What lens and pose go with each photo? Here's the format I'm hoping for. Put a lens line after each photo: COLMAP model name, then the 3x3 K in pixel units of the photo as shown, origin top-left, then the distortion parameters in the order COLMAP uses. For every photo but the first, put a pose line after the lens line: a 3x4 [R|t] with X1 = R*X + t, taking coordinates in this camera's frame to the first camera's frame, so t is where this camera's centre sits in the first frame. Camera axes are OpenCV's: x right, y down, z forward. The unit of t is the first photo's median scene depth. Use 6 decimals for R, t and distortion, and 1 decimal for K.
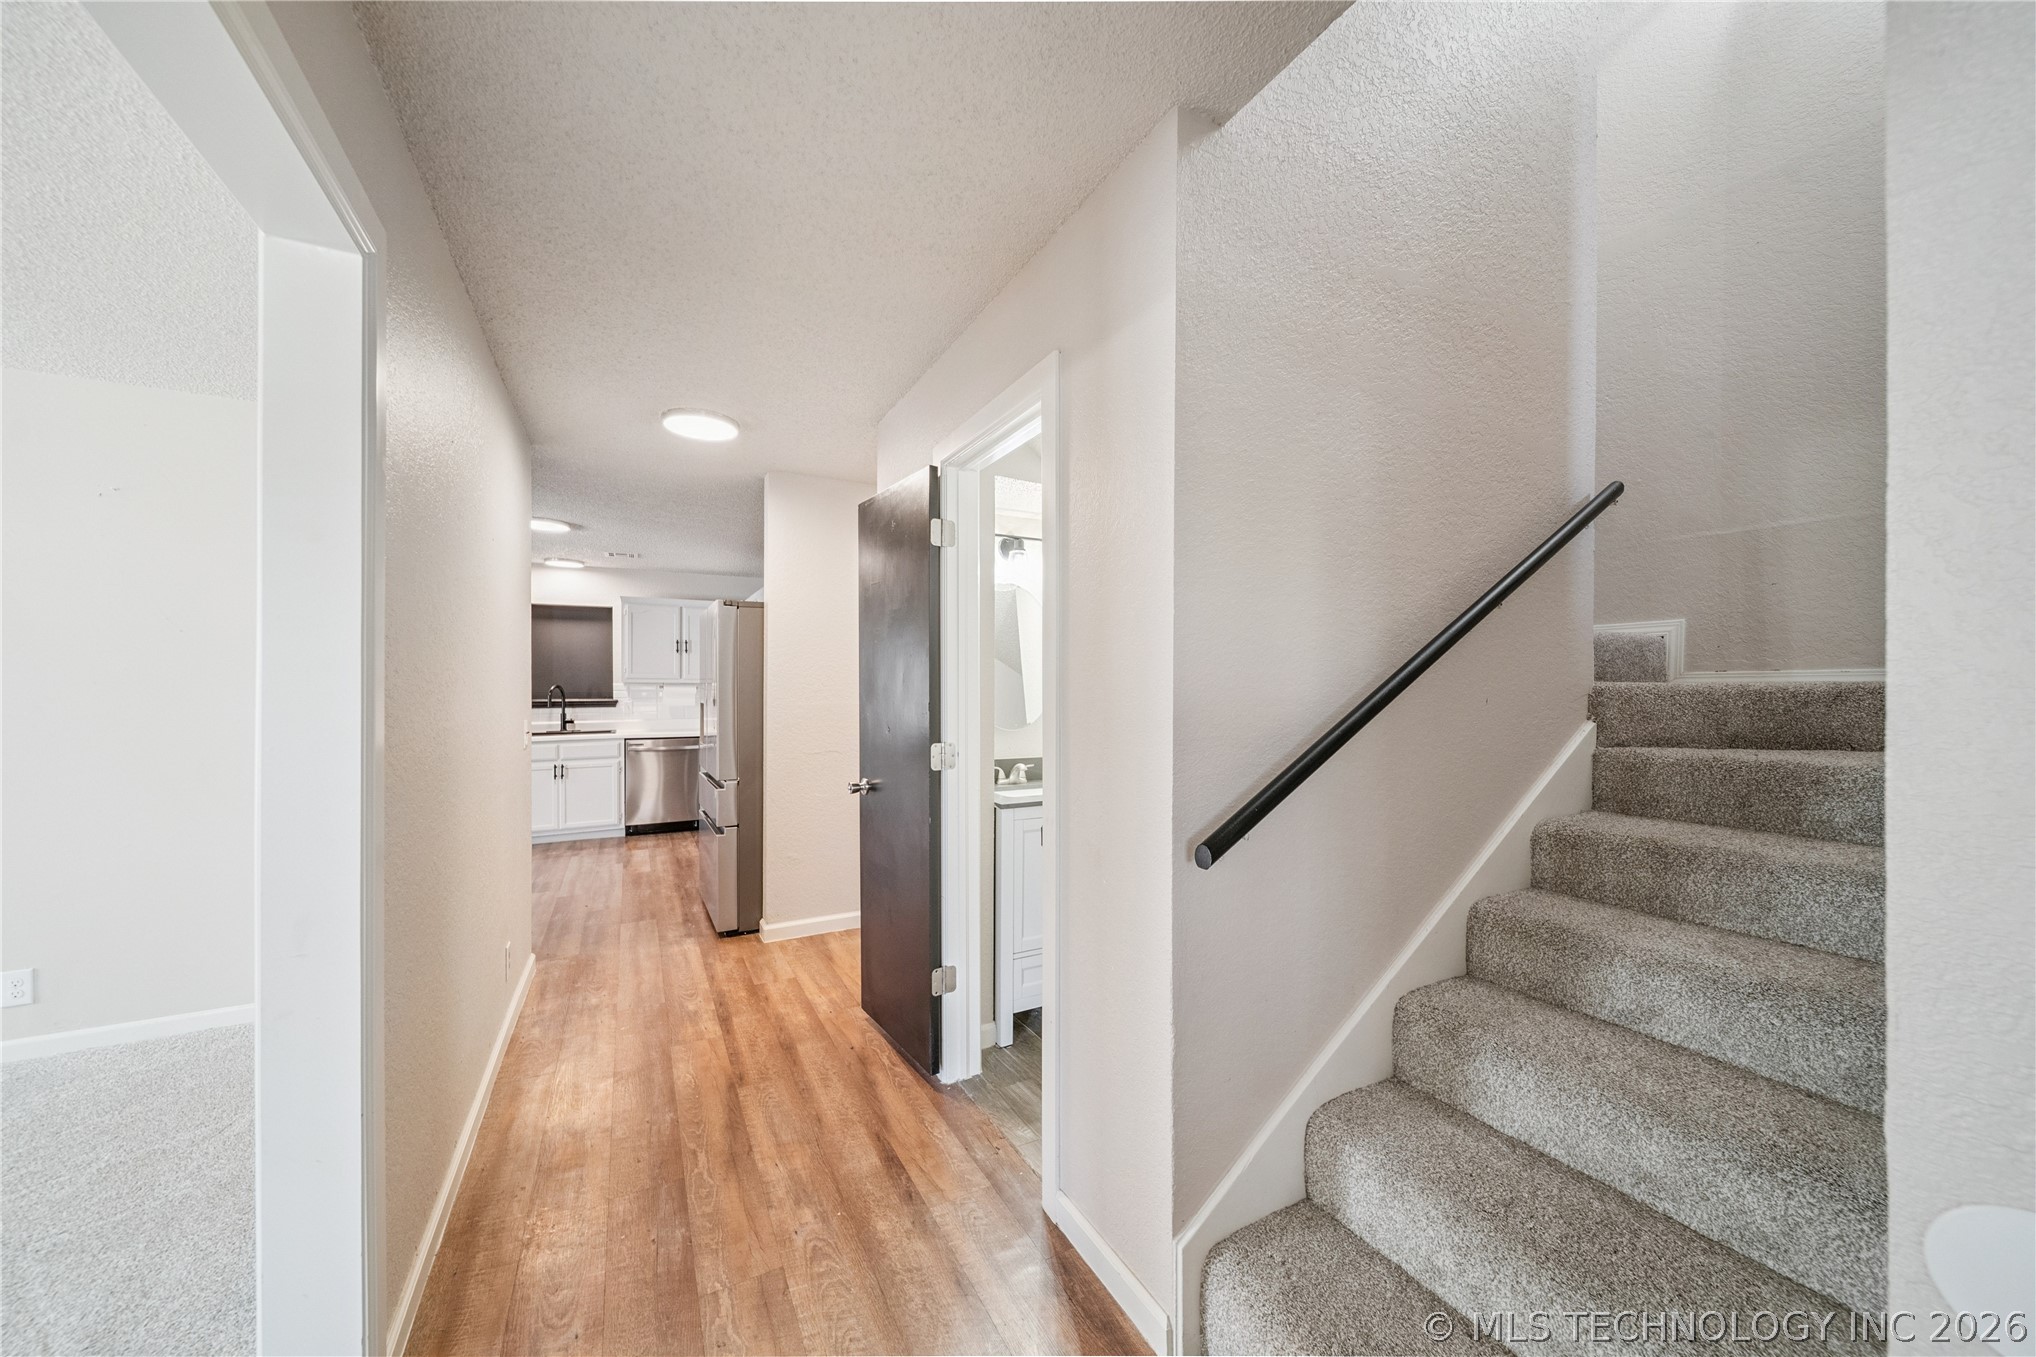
lens RADIAL K [[698.2, 0, 1010.0], [0, 698.2, 687.7], [0, 0, 1]] dist [-0.000793, -0.000073]
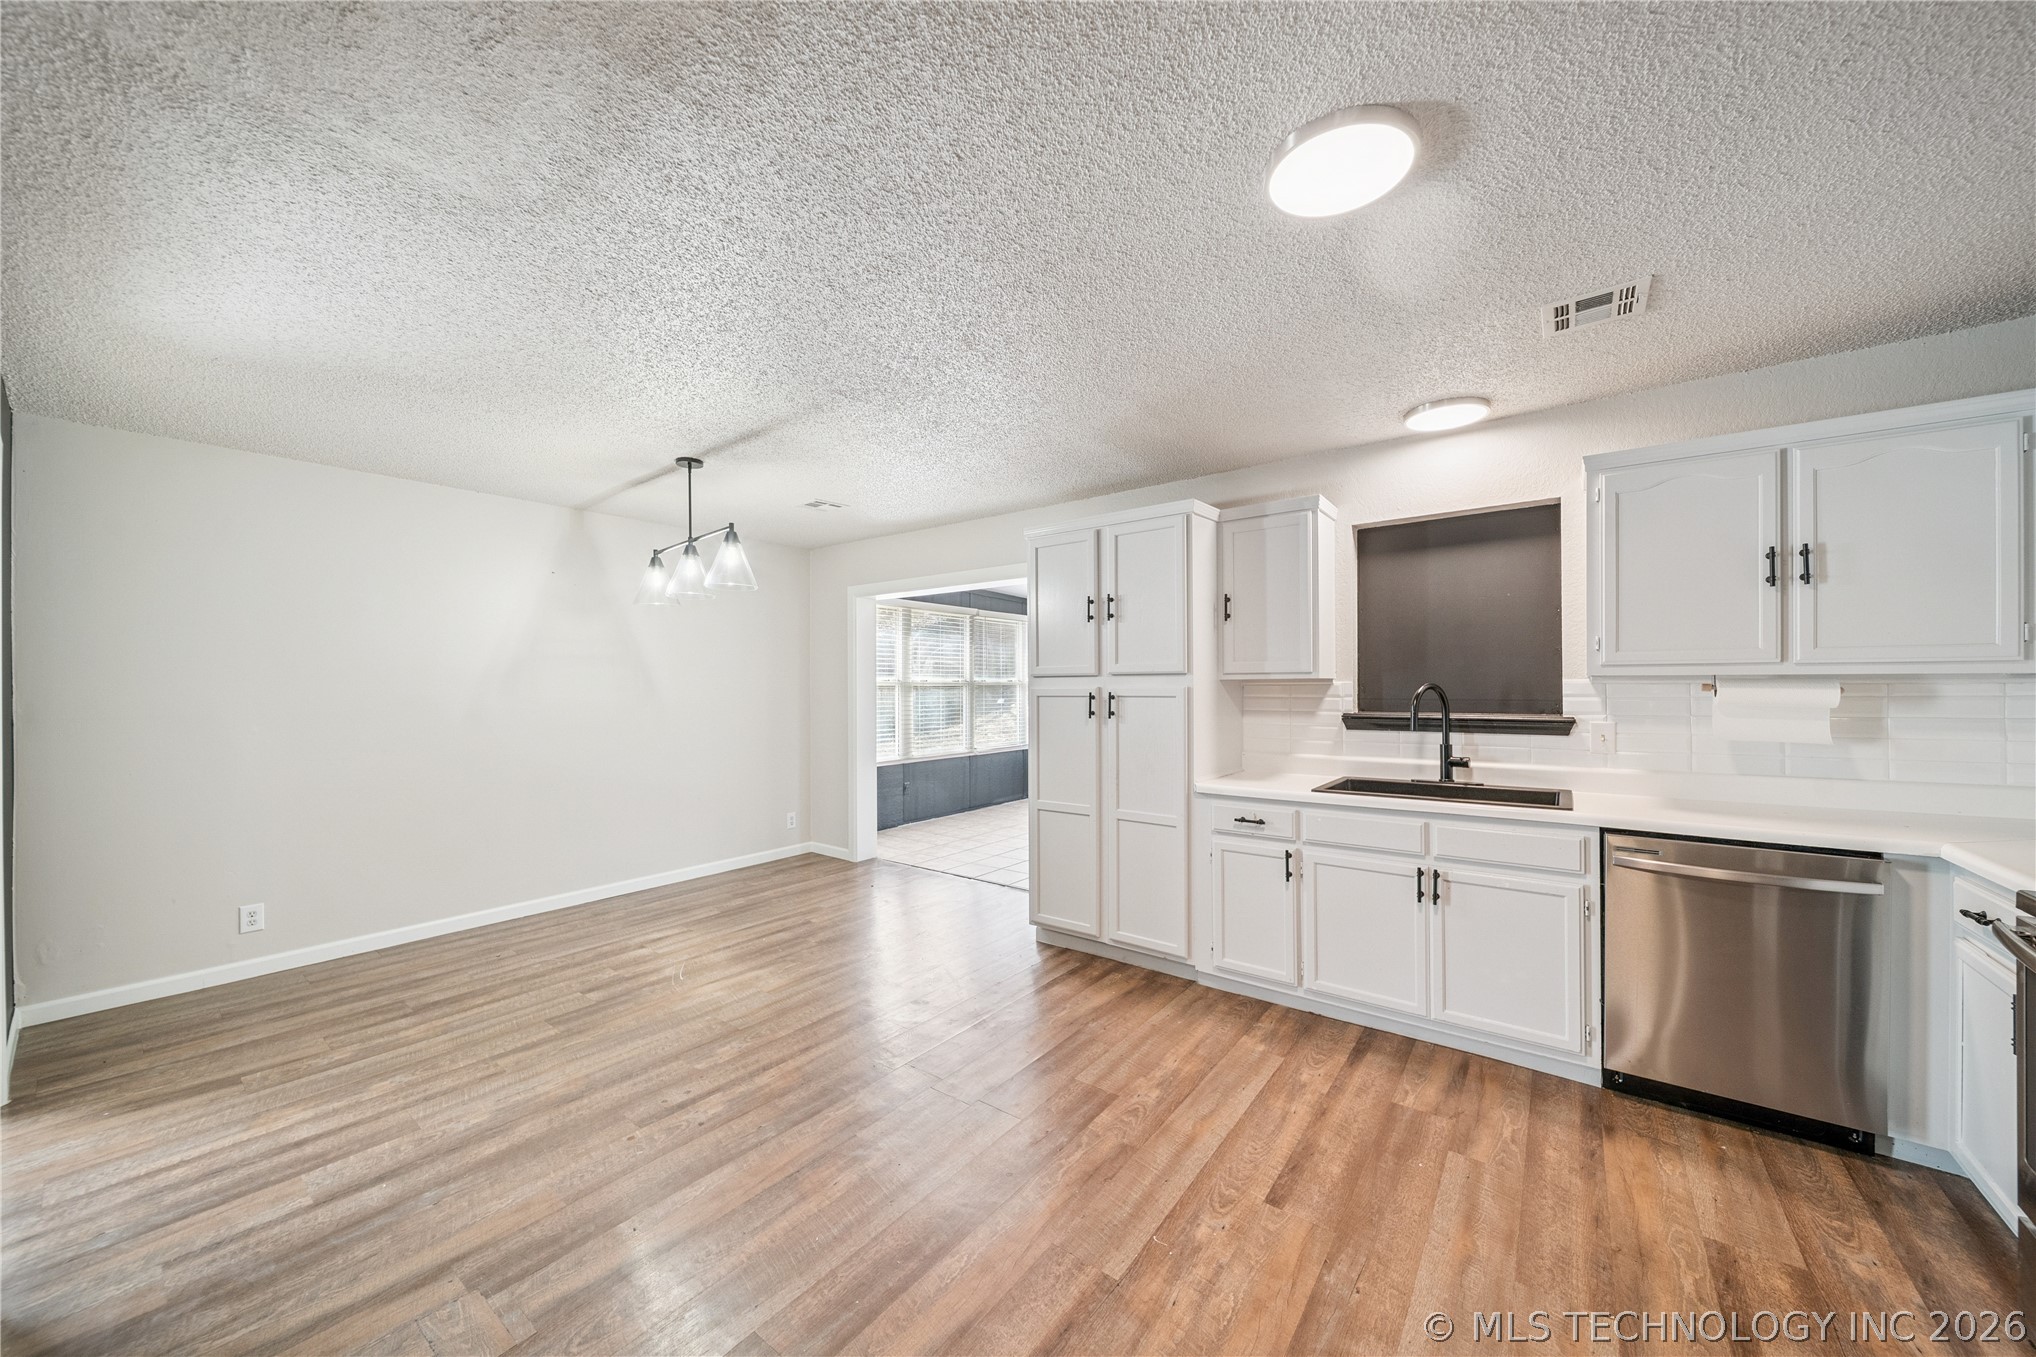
lens RADIAL K [[716.5, 0, 1018.0], [0, 716.5, 678.5], [0, 0, 1]] dist [0.001237, -0.001945]
pose [[0.405720, -0.009739, -0.913946, -0.318754], [-0.001282, 0.999936, -0.011224, -0.000986], [0.913997, 0.005726, 0.405681, 0.545207]]
